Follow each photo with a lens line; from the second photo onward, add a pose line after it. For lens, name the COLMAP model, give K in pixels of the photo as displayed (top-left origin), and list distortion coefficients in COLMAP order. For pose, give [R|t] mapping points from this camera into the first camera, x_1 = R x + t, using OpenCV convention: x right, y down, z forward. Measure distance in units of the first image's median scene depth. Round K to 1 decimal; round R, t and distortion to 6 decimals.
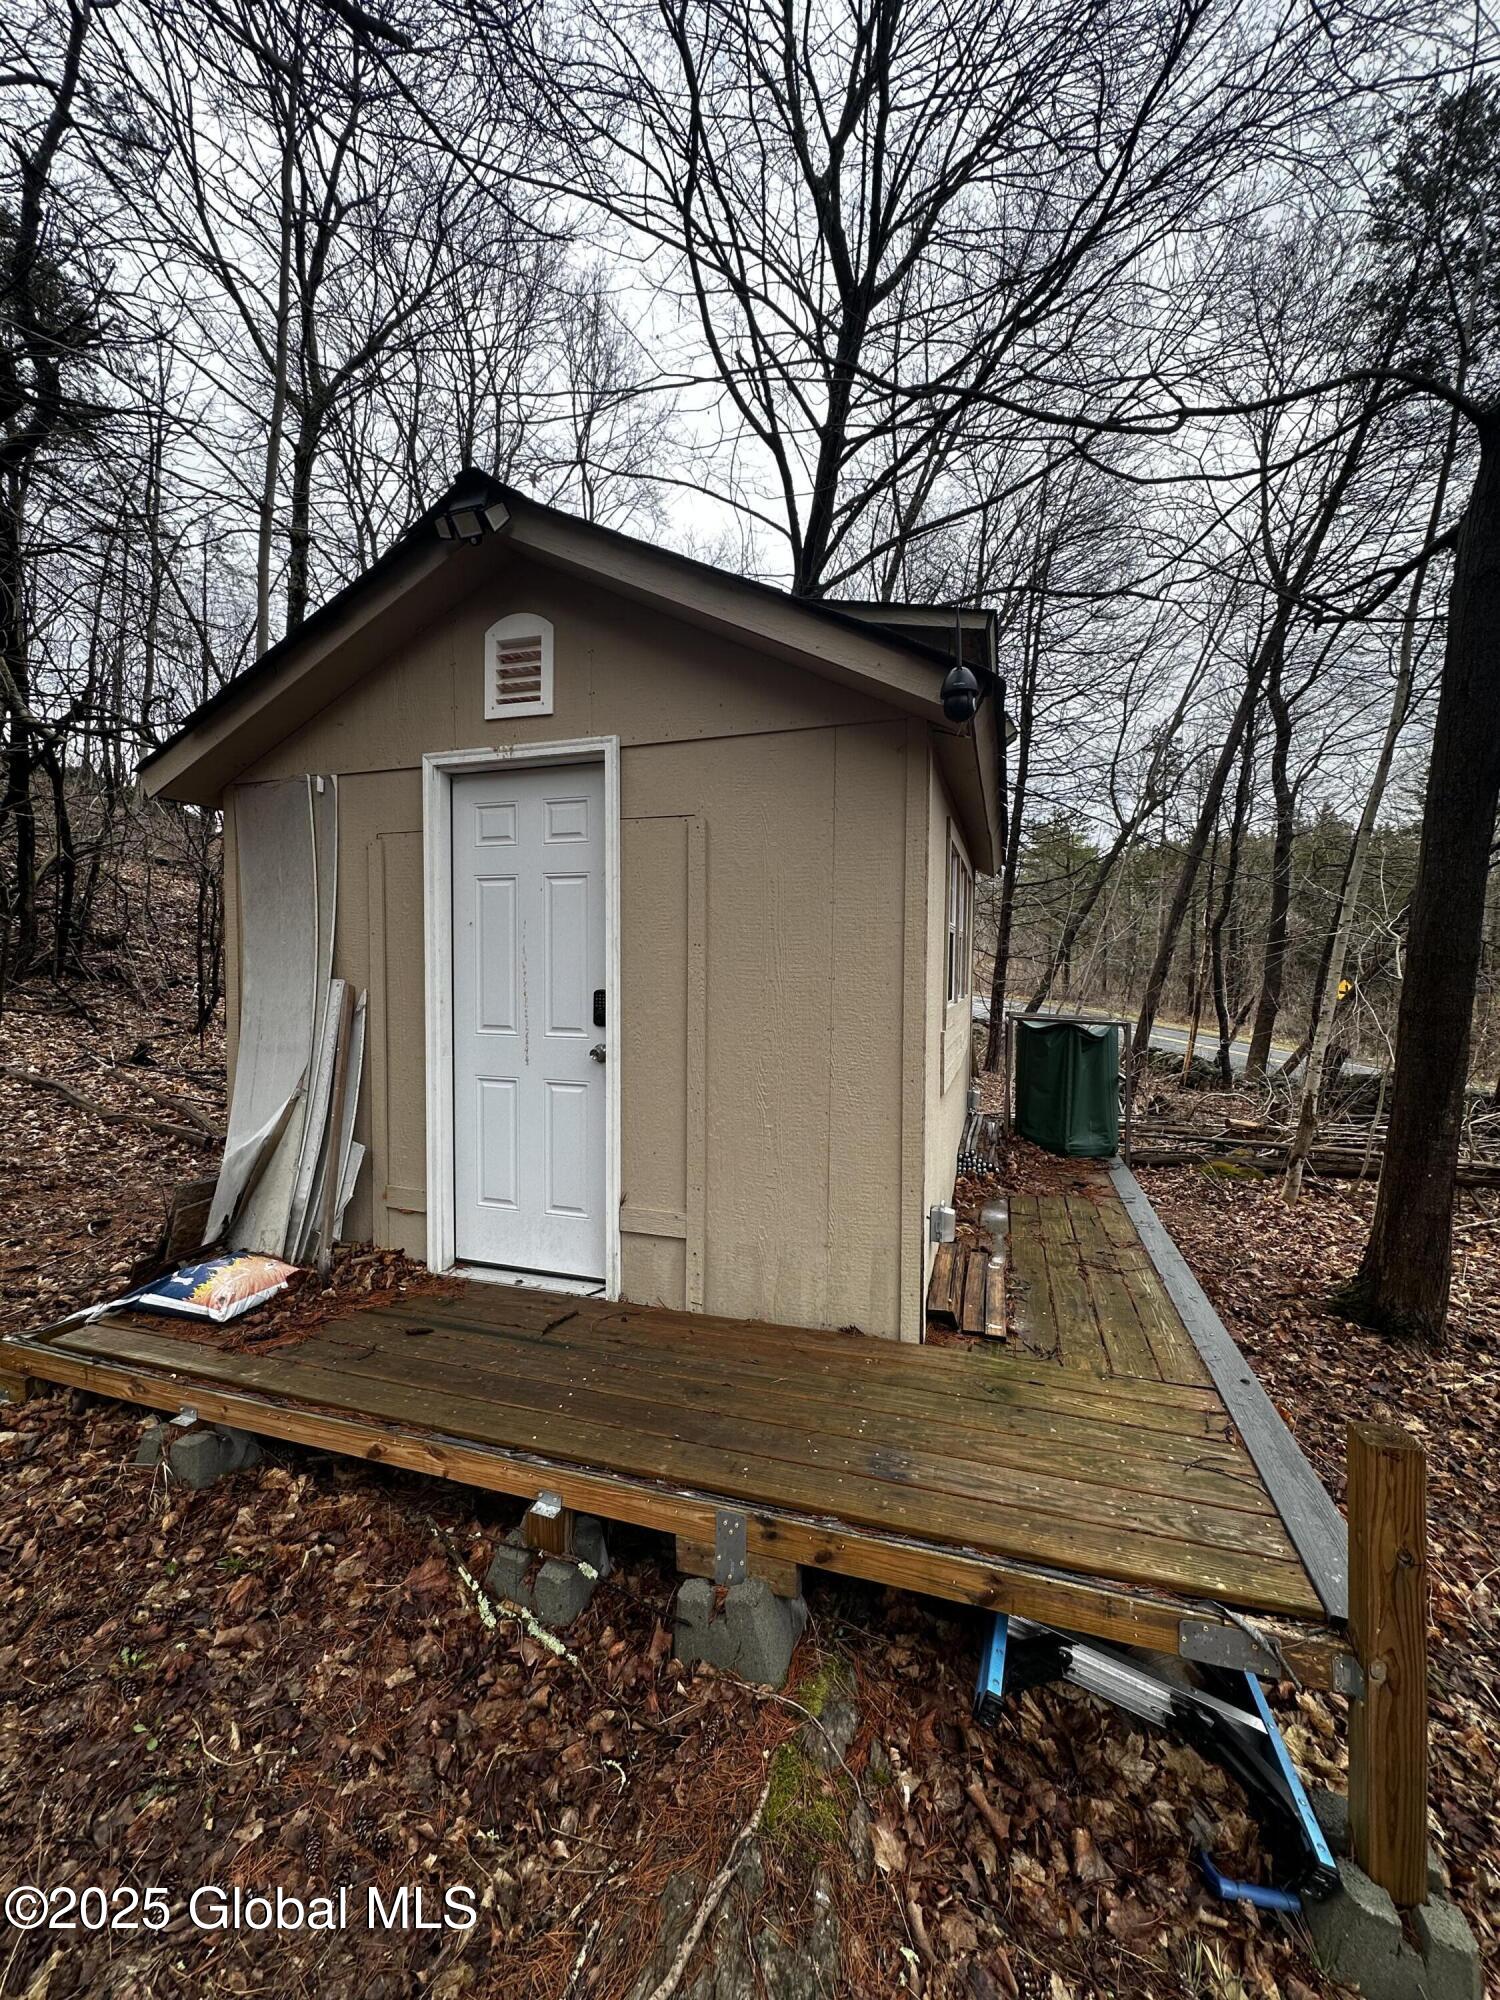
lens RADIAL K [[797.6, 0, 746.6], [0, 797.6, 996.8], [0, 0, 1]] dist [-0.006197, 0.000995]
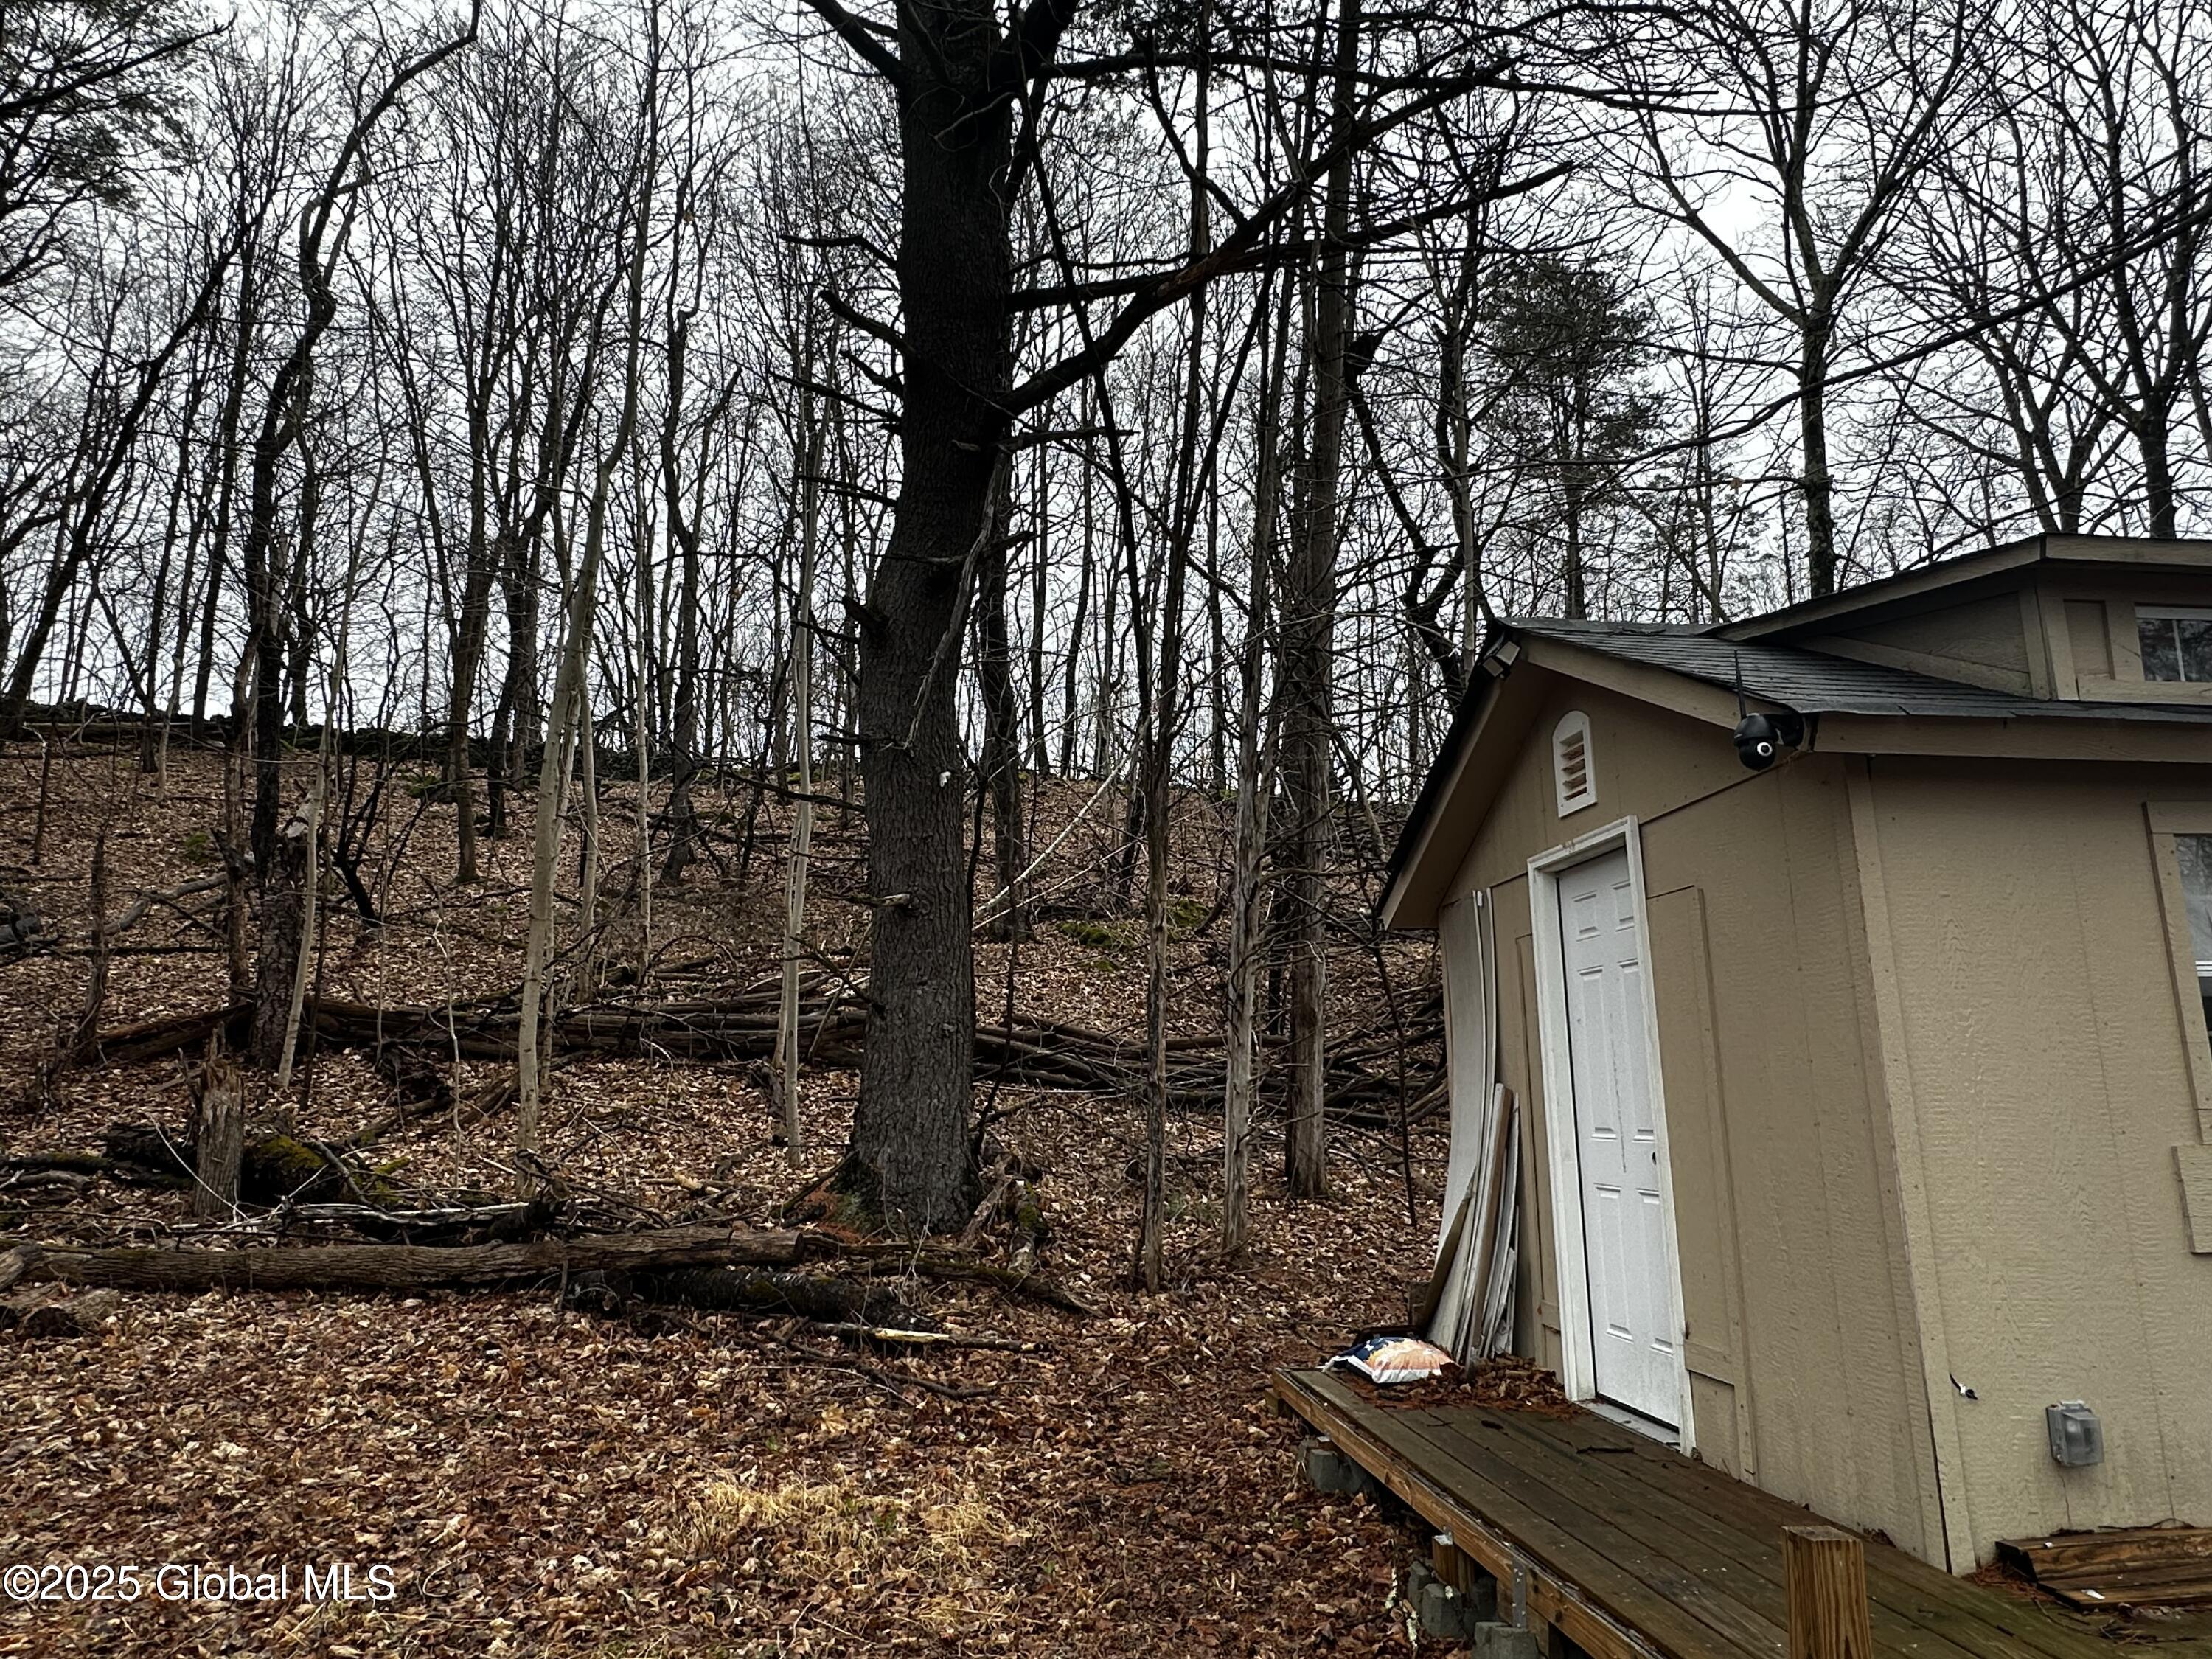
lens RADIAL K [[1360.9, 0, 1100.2], [0, 1360.9, 825.5], [0, 0, 1]] dist [-0.003712, -0.002061]
pose [[0.419456, -0.192402, -0.887152, 0.989903], [-0.023953, 0.974595, -0.222692, 0.062872], [0.907460, 0.114660, 0.404191, -0.236718]]
